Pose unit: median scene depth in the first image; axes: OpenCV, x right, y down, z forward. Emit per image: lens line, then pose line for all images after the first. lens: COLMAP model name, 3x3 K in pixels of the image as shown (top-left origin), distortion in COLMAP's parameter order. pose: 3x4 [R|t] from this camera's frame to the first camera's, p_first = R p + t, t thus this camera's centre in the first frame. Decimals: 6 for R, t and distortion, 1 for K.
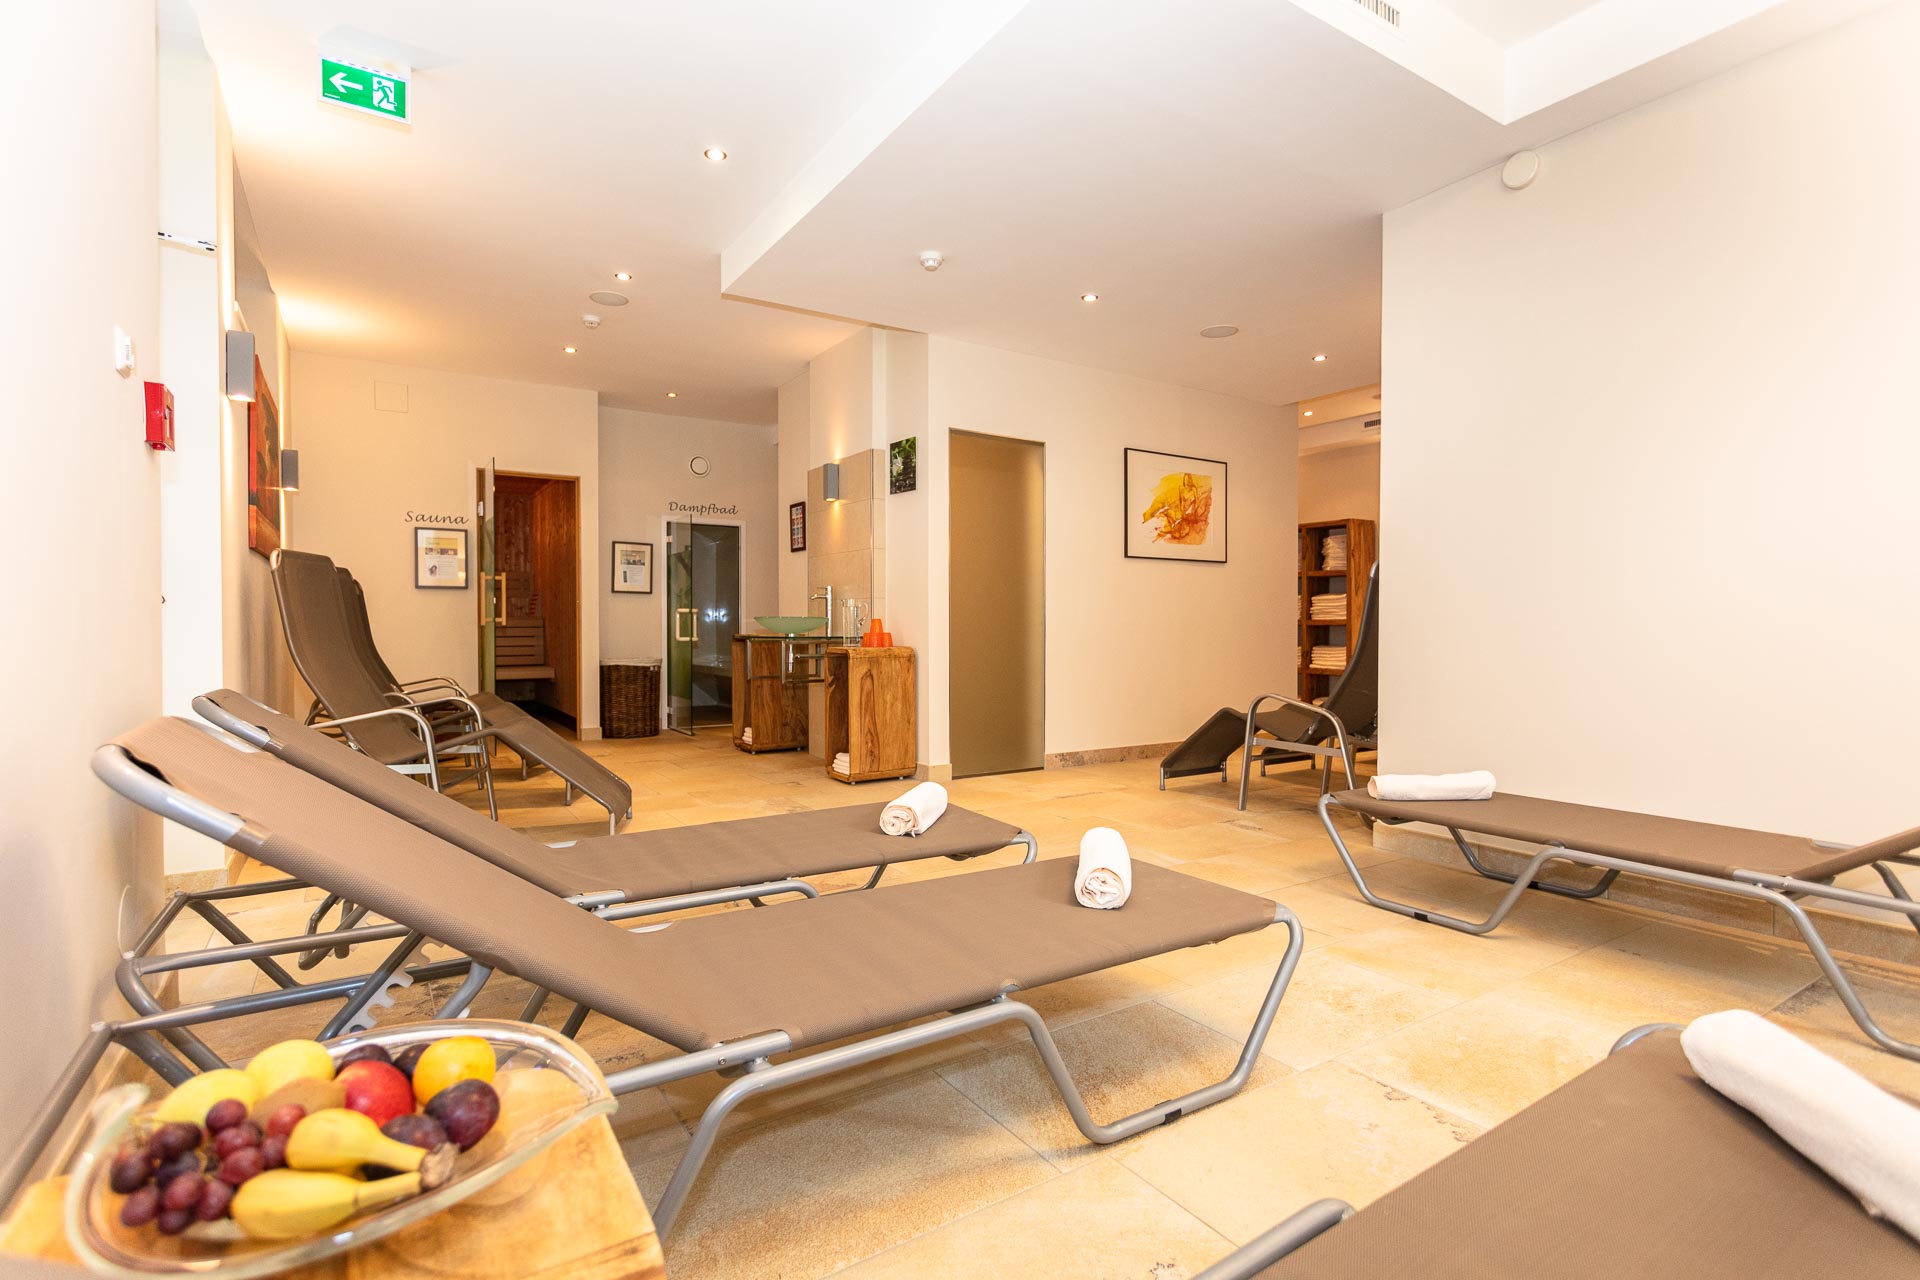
lens RADIAL K [[916.7, 0, 958.0], [0, 916.7, 637.4], [0, 0, 1]] dist [0.011656, 0.000318]
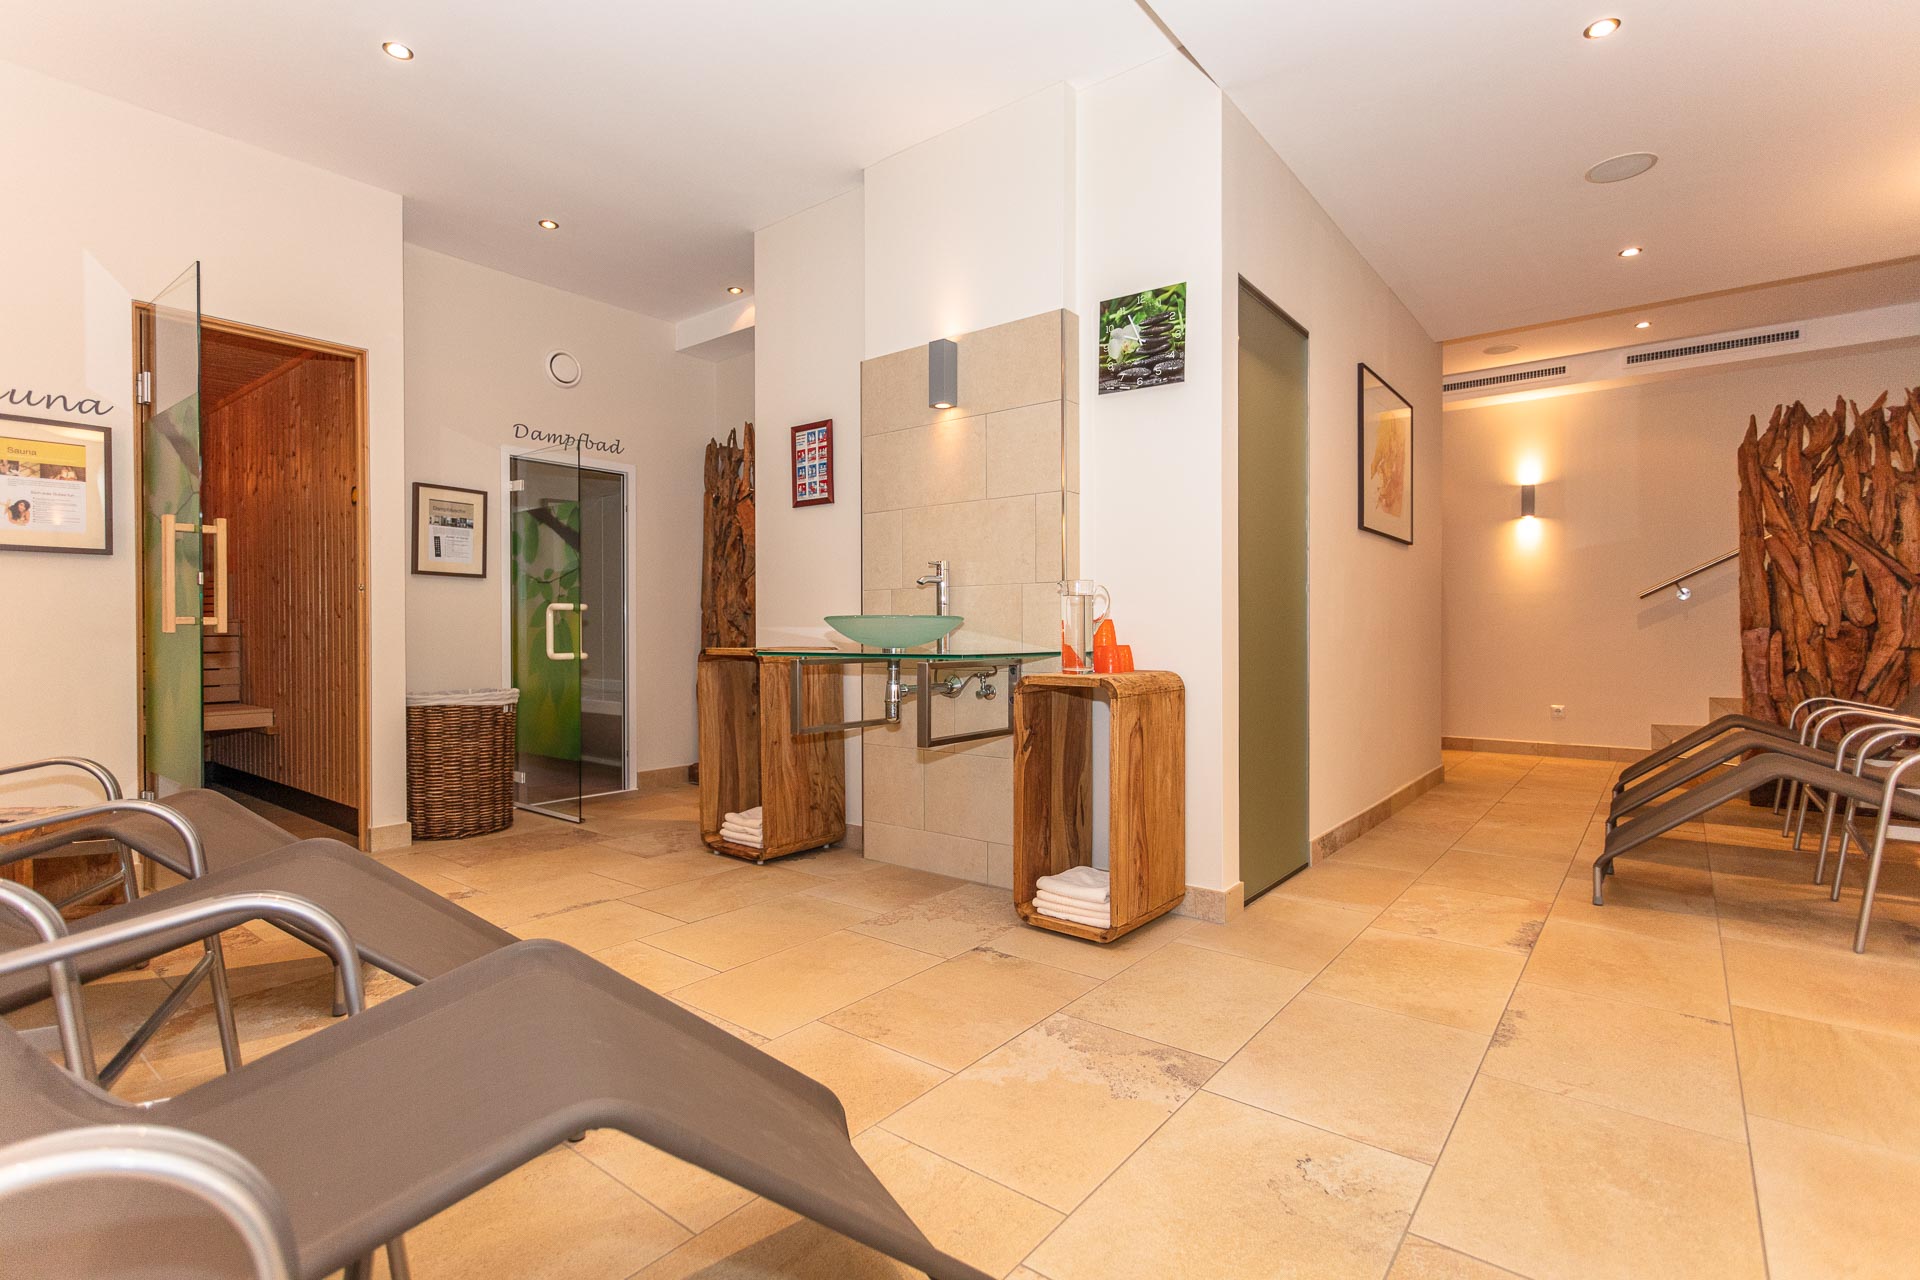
lens RADIAL K [[916.7, 0, 959.9], [0, 916.7, 638.0], [0, 0, 1]] dist [0.011656, 0.000318]
pose [[0.949492, -0.003190, 0.313776, -0.271350], [0.005547, 0.999963, -0.006619, -0.005033], [-0.313743, 0.008025, 0.949474, 0.418040]]
